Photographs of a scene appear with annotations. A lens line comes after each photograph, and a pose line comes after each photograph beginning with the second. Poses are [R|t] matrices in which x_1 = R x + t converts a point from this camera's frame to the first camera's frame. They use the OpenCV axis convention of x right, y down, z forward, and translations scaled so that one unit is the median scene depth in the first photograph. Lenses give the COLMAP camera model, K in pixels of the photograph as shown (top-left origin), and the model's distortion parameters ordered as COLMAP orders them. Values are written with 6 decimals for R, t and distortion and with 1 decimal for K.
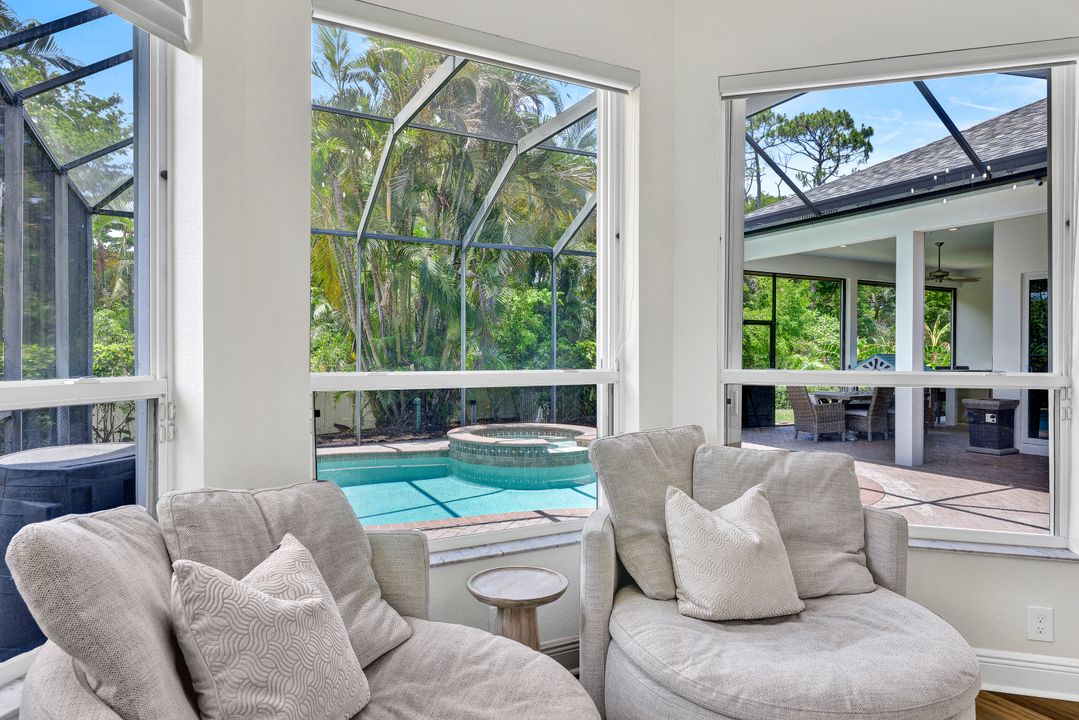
lens RADIAL K [[654.3, 0, 544.7], [0, 654.3, 356.4], [0, 0, 1]] dist [0.005478, 0.000228]
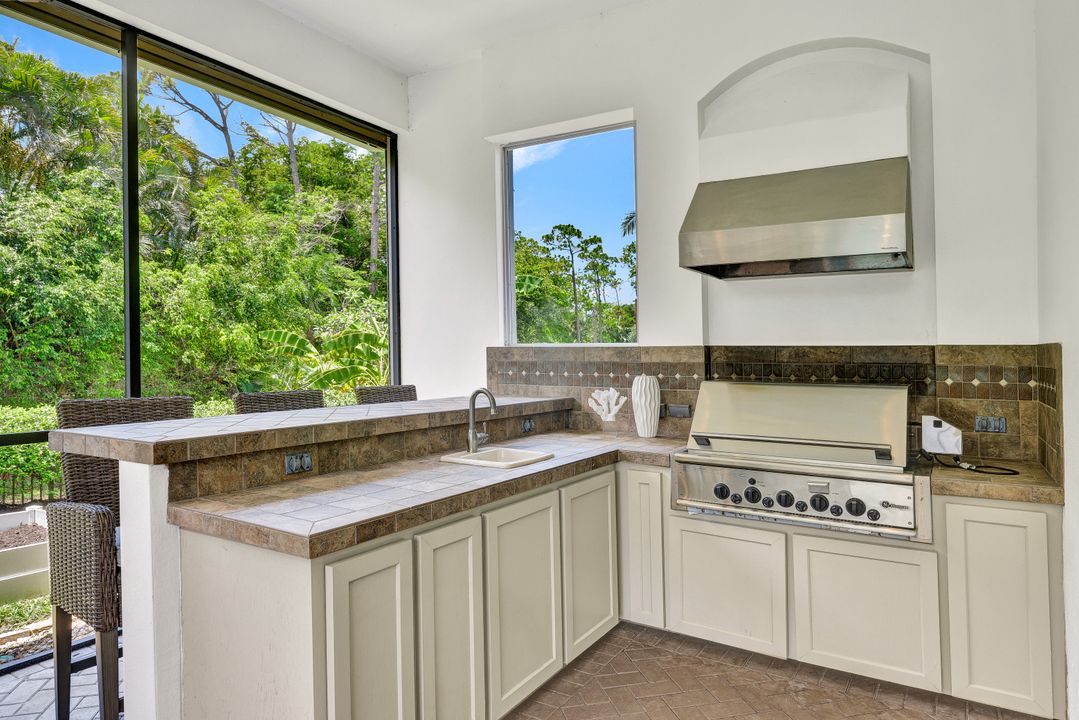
lens RADIAL K [[654.3, 0, 544.7], [0, 654.3, 356.4], [0, 0, 1]] dist [0.005478, 0.000228]
pose [[0.859766, -0.002223, 0.510684, 0.878739], [0.001100, 0.999996, 0.002501, 0.001614], [-0.510687, -0.001588, 0.859765, 1.130554]]
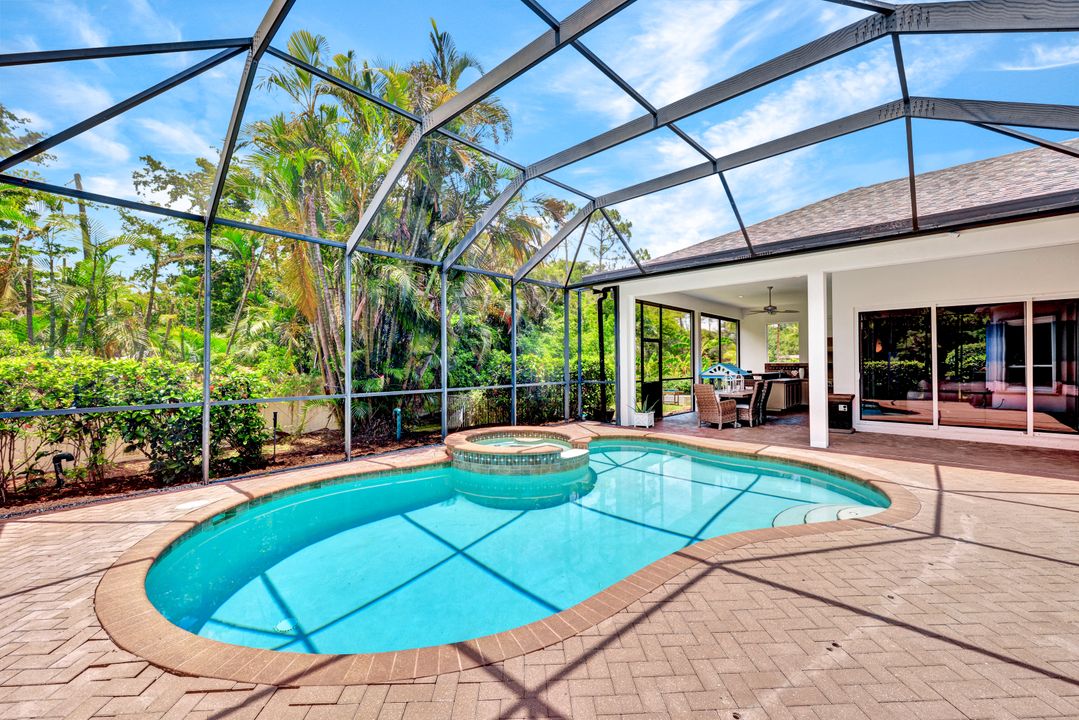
lens RADIAL K [[435.7, 0, 542.0], [0, 435.7, 356.0], [0, 0, 1]] dist [-0.001777, 0.000085]
pose [[0.945008, -0.001985, 0.327042, -0.224110], [0.009755, 0.999708, -0.022121, -0.003595], [-0.326902, 0.024095, 0.944751, 0.292523]]
